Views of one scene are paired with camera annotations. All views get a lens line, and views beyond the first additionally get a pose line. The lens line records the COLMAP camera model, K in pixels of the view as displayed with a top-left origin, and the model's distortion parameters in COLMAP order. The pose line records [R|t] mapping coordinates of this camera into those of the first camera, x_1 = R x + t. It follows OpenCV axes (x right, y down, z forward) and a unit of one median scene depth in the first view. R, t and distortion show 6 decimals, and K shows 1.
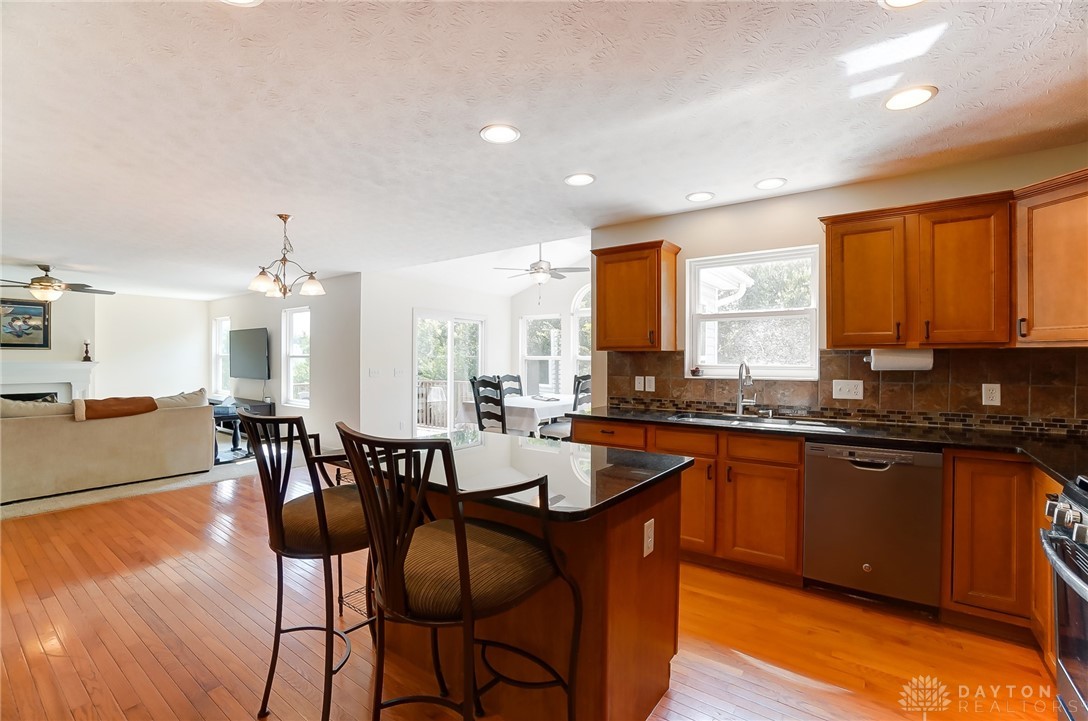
lens RADIAL K [[478.1, 0, 544.6], [0, 478.1, 355.9], [0, 0, 1]] dist [-0.030143, 0.000759]
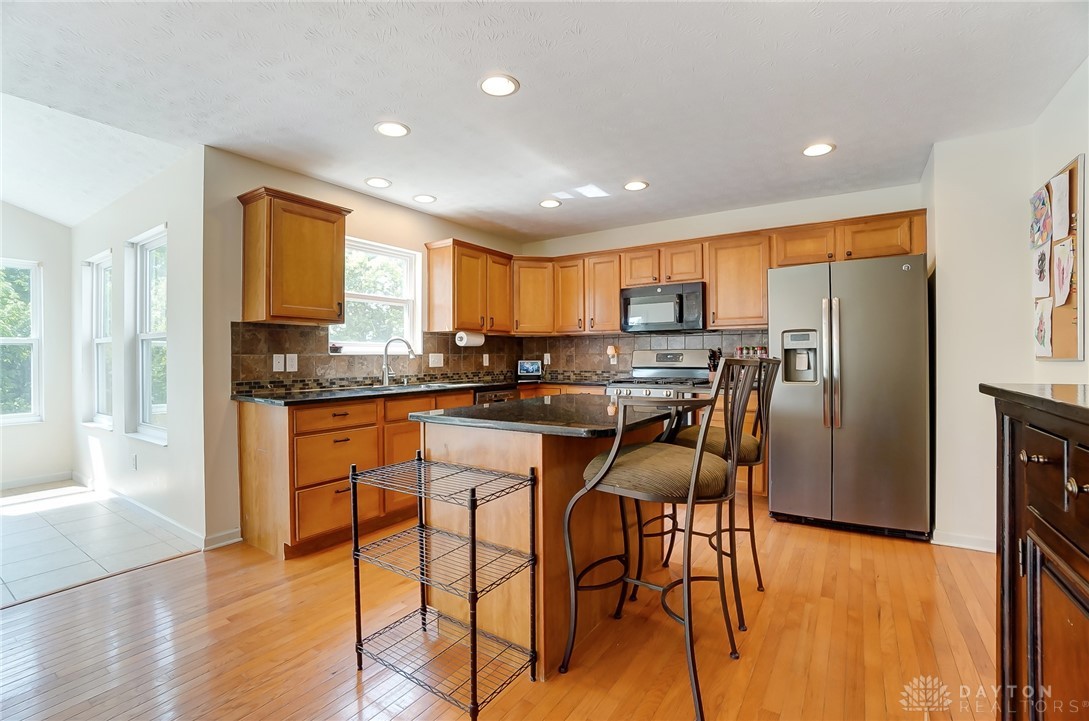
lens RADIAL K [[480.5, 0, 533.0], [0, 480.5, 355.9], [0, 0, 1]] dist [-0.062131, -0.000047]
pose [[-0.030358, 0.002282, 0.999536, -0.703999], [0.000328, 0.999997, -0.002273, 0.053386], [-0.999539, 0.000259, -0.030358, 0.652056]]
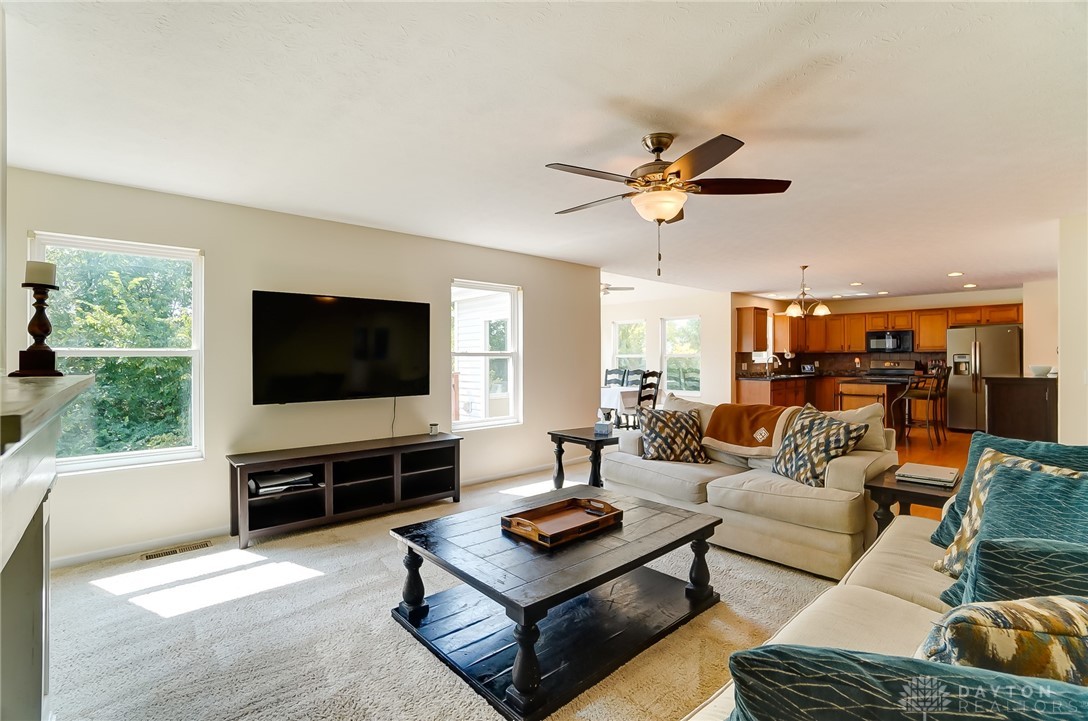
lens RADIAL K [[478.1, 0, 544.6], [0, 478.1, 355.9], [0, 0, 1]] dist [-0.030143, 0.000759]
pose [[0.206704, -0.000192, 0.978403, -2.445960], [0.000366, 1.000000, 0.000119, 0.007675], [-0.978403, 0.000333, 0.206704, 1.620103]]
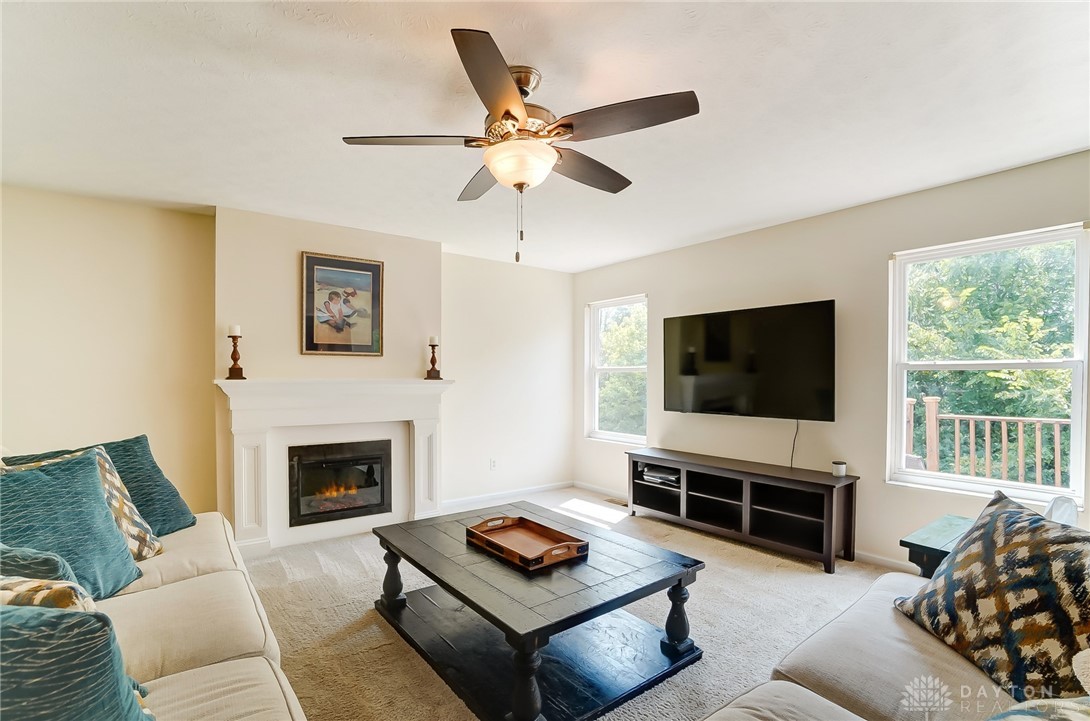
lens RADIAL K [[491.3, 0, 508.3], [0, 491.3, 381.3], [0, 0, 1]] dist [-0.001671, -0.000137]
pose [[0.948166, -0.000038, -0.317776, -1.573720], [0.003759, 0.999931, 0.011096, 0.018653], [0.317754, -0.011715, 0.948101, 1.079270]]
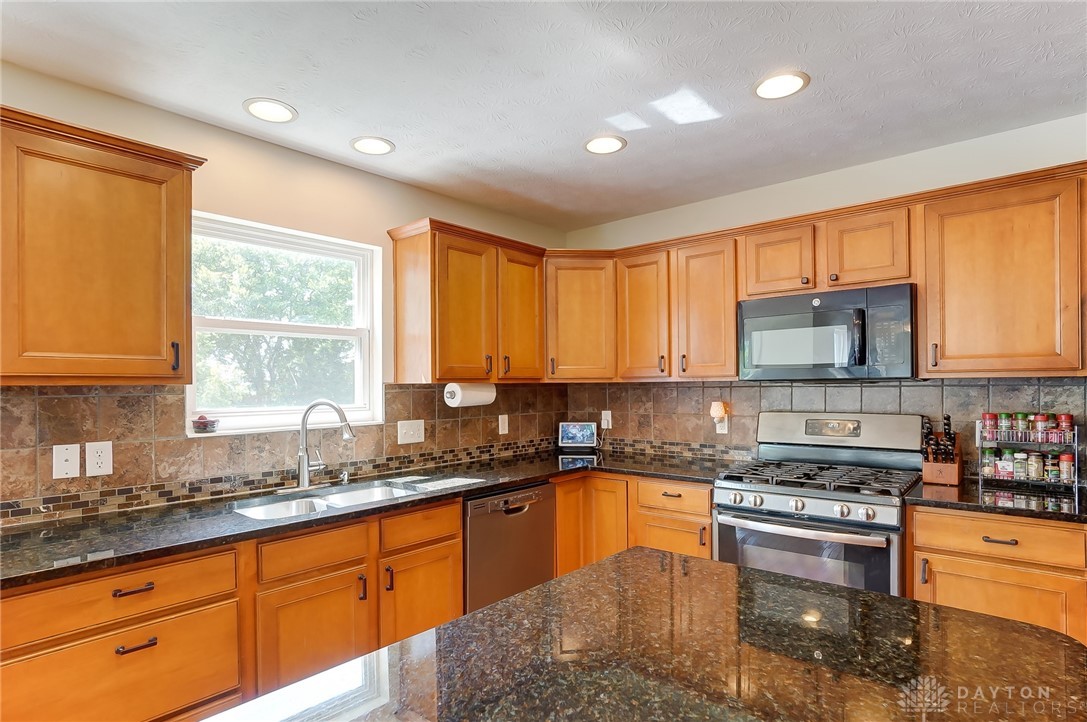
lens RADIAL K [[564.5, 0, 527.7], [0, 564.5, 386.2], [0, 0, 1]] dist [-0.040014, 0.018877]
pose [[0.100052, -0.003273, 0.994977, -0.280466], [0.005716, 0.999980, 0.002715, -0.008858], [-0.994966, 0.005415, 0.100069, 0.603288]]
